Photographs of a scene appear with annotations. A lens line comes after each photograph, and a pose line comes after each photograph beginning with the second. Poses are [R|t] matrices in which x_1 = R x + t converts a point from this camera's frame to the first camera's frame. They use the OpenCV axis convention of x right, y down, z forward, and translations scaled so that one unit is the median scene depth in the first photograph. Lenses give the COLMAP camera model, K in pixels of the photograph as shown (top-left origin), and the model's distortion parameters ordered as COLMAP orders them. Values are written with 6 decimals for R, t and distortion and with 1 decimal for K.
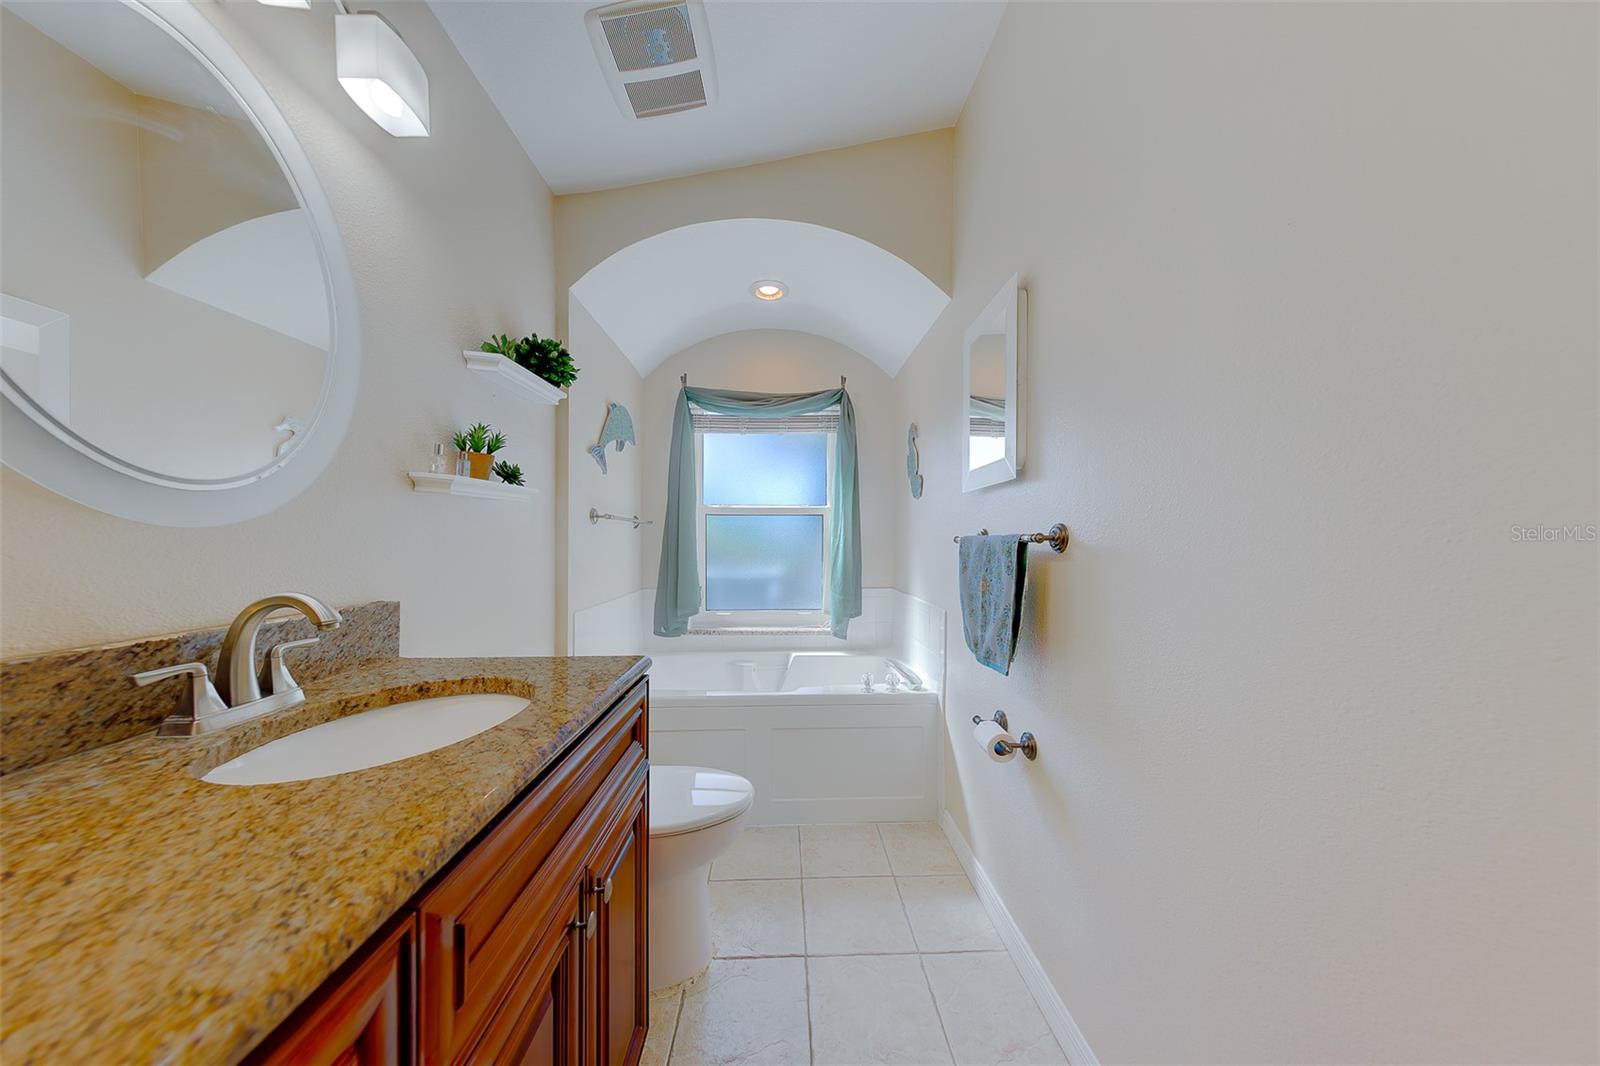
lens RADIAL K [[495.1, 0, 806.2], [0, 495.1, 544.2], [0, 0, 1]] dist [0.000444, 0.000035]
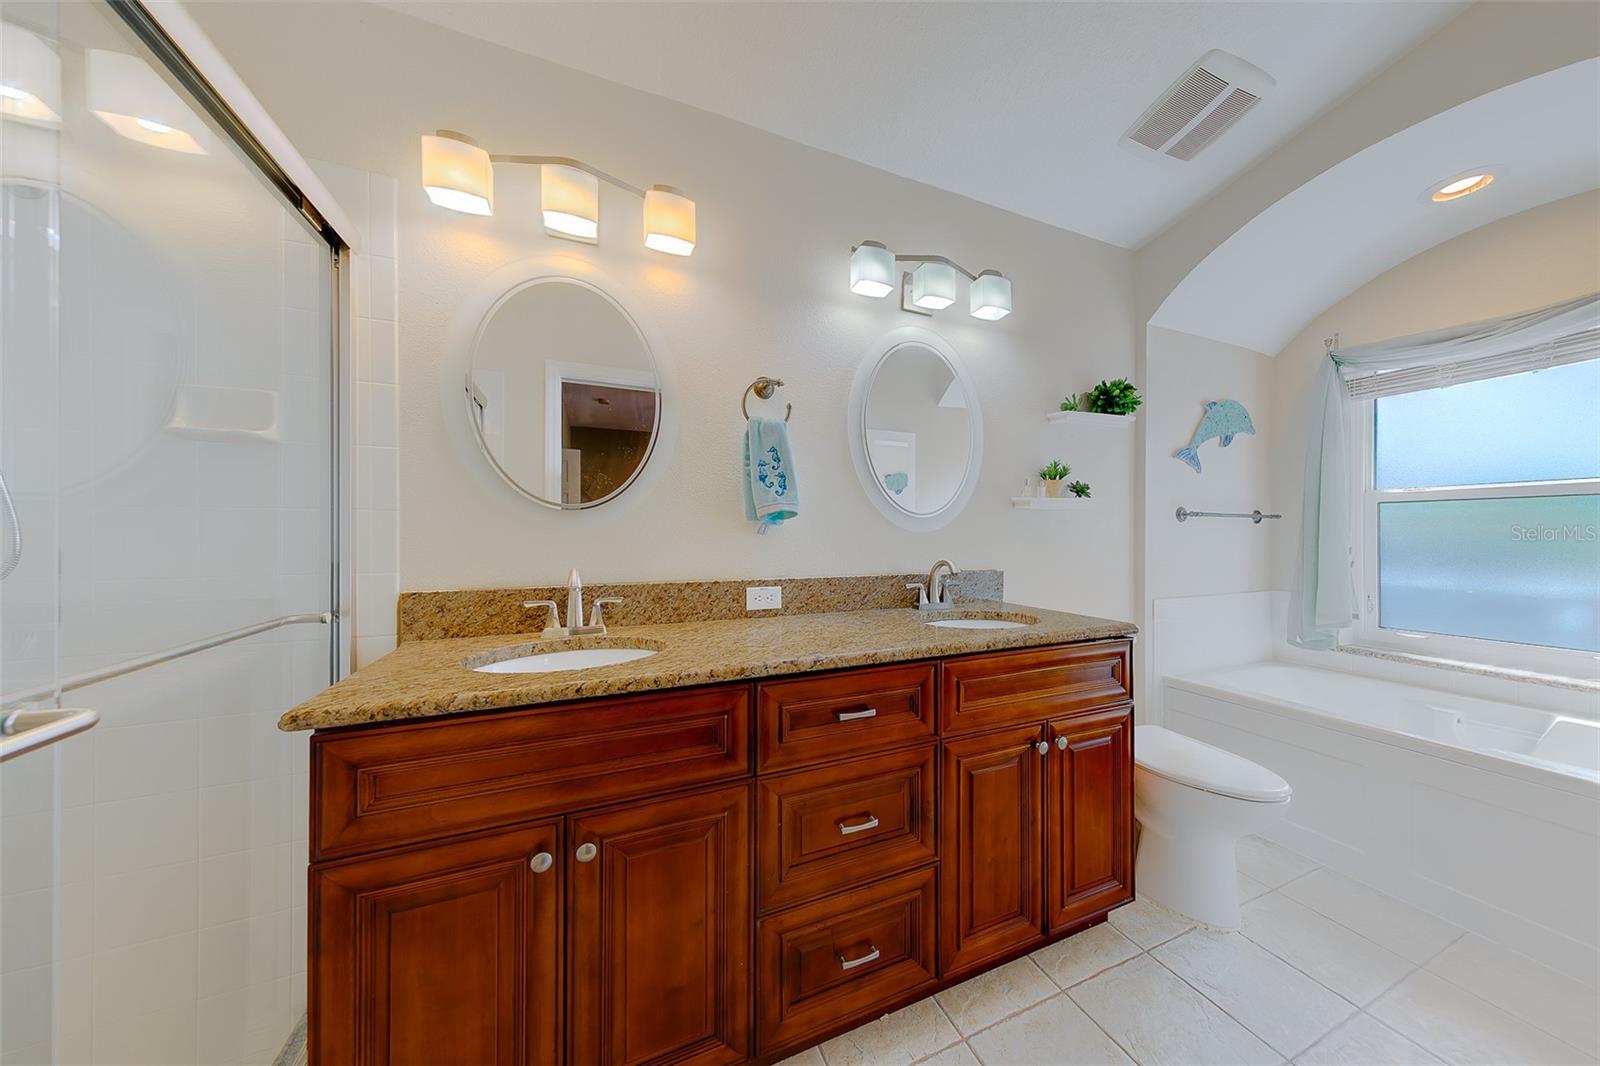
lens RADIAL K [[513.5, 0, 800.6], [0, 513.5, 531.1], [0, 0, 1]] dist [0.000343, 0.000006]
pose [[0.332094, -0.011727, -0.943173, 0.686516], [-0.004277, 0.999894, -0.013938, -0.001440], [0.943237, 0.008663, 0.332008, -0.311499]]
